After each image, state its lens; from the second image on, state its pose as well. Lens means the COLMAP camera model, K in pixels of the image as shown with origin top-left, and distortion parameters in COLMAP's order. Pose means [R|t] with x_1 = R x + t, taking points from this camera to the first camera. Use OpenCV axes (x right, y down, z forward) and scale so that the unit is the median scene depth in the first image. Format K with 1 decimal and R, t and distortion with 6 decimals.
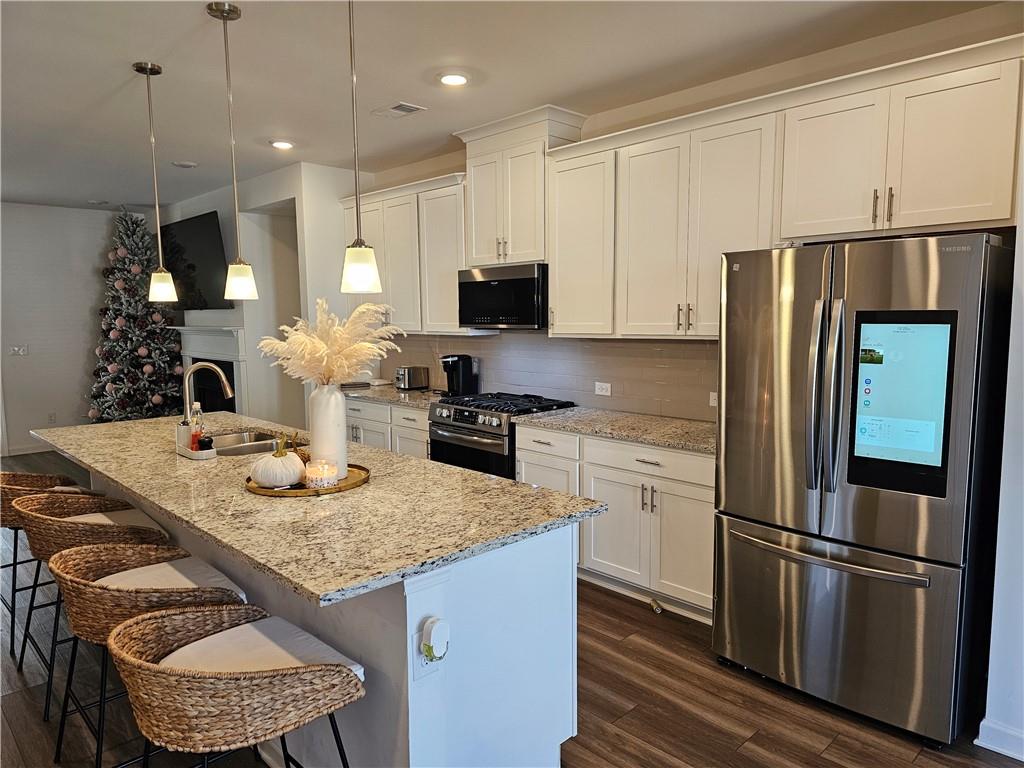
lens RADIAL K [[688.7, 0, 513.6], [0, 688.7, 392.7], [0, 0, 1]] dist [0.009416, -0.002443]
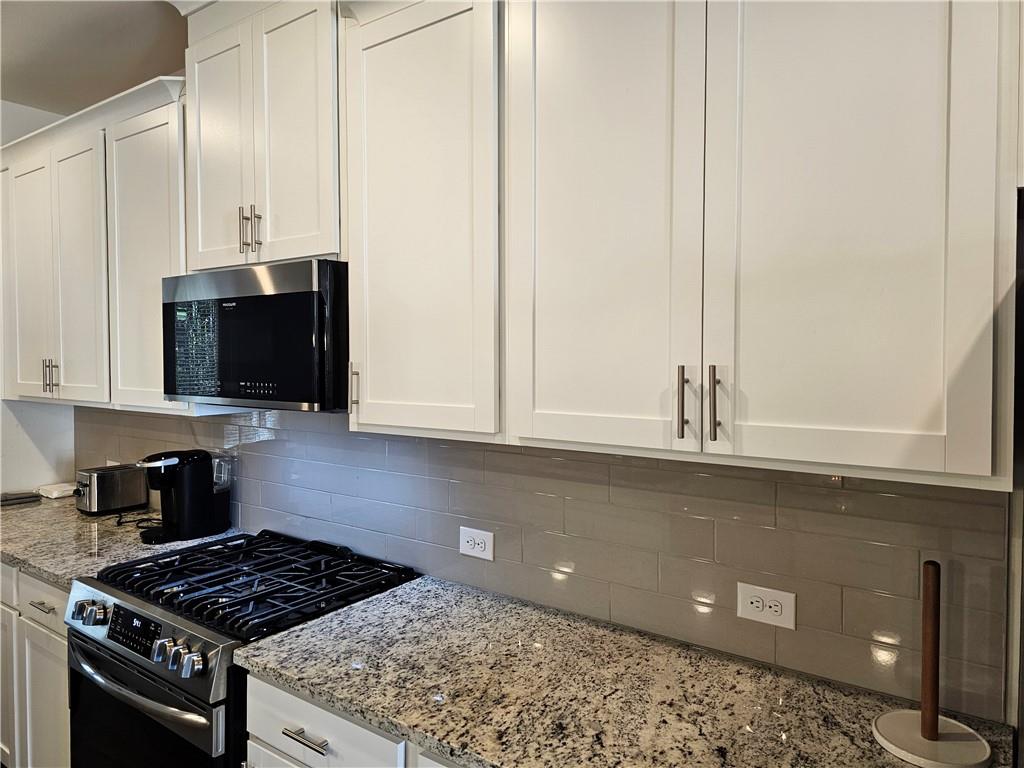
lens RADIAL K [[688.7, 0, 516.0], [0, 688.7, 378.2], [0, 0, 1]] dist [0.009416, -0.002443]
pose [[0.984662, 0.002086, 0.174463, 0.082232], [0.010624, 0.997356, -0.071890, -0.085579], [-0.174151, 0.072641, 0.982036, 0.585925]]
